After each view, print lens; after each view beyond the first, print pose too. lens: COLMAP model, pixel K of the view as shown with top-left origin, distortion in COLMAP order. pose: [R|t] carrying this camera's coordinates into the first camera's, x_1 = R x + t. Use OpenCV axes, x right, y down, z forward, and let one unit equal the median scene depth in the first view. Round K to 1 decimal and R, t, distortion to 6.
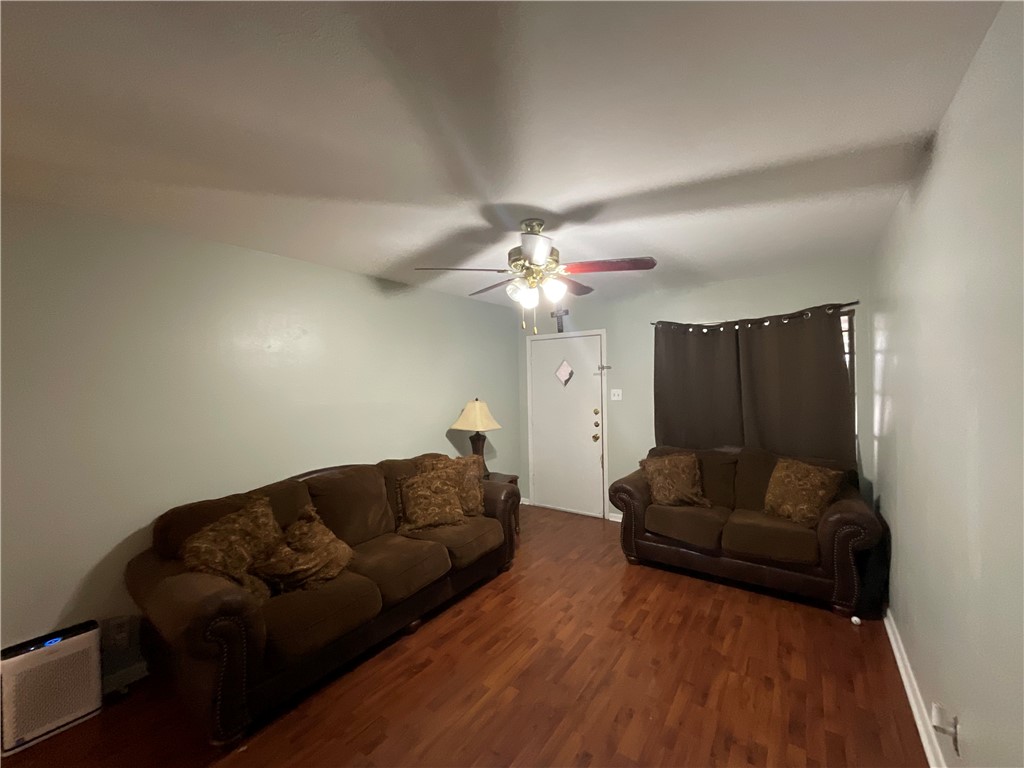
lens RADIAL K [[411.2, 0, 512.0], [0, 411.2, 384.0], [0, 0, 1]] dist [-0.002203, 0.000121]
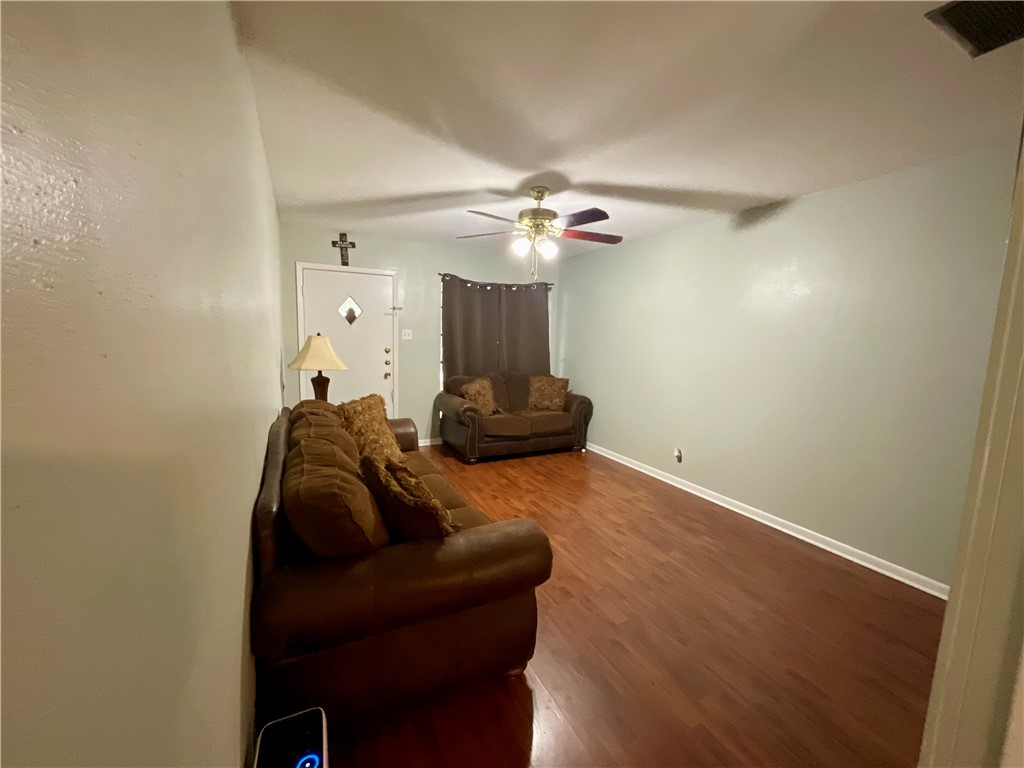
lens RADIAL K [[411.2, 0, 512.0], [0, 411.2, 384.0], [0, 0, 1]] dist [-0.002203, 0.000121]
pose [[0.463778, -0.076364, 0.882654, -0.883745], [-0.031049, 0.994265, 0.102334, 0.054497], [-0.885407, -0.074866, 0.458747, 0.356902]]
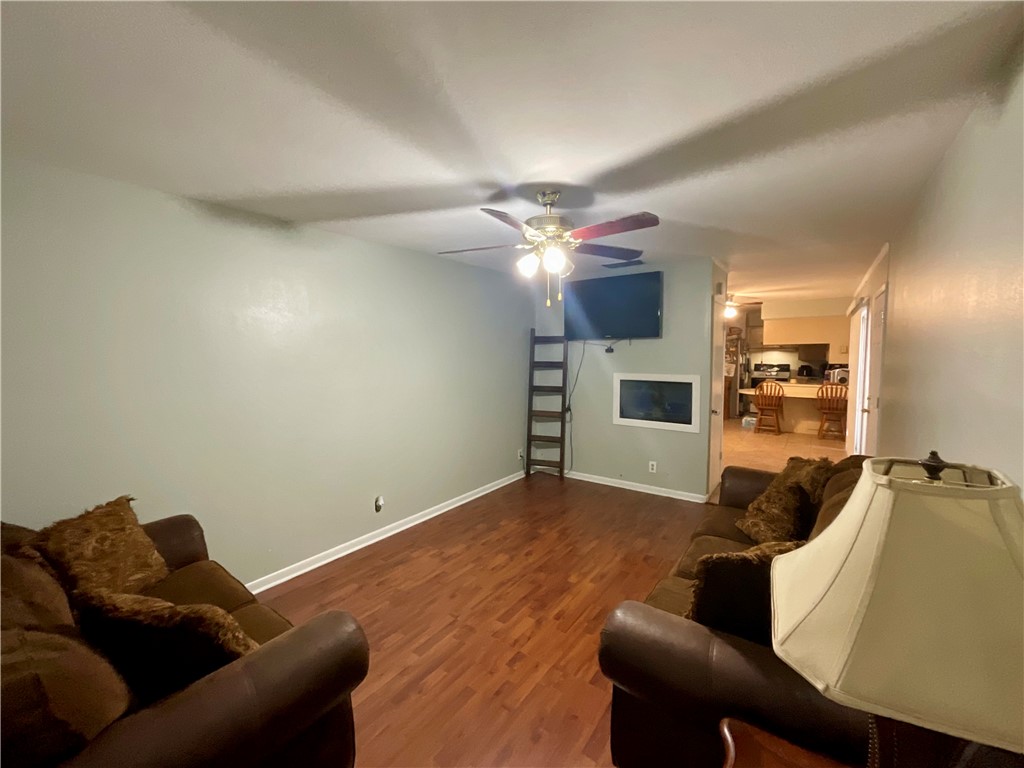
lens RADIAL K [[411.2, 0, 512.0], [0, 411.2, 384.0], [0, 0, 1]] dist [-0.002203, 0.000121]
pose [[-0.999207, 0.030495, 0.025608, 0.098663], [0.032469, 0.996220, 0.080567, -0.013819], [-0.023055, 0.081335, -0.996420, 1.578202]]
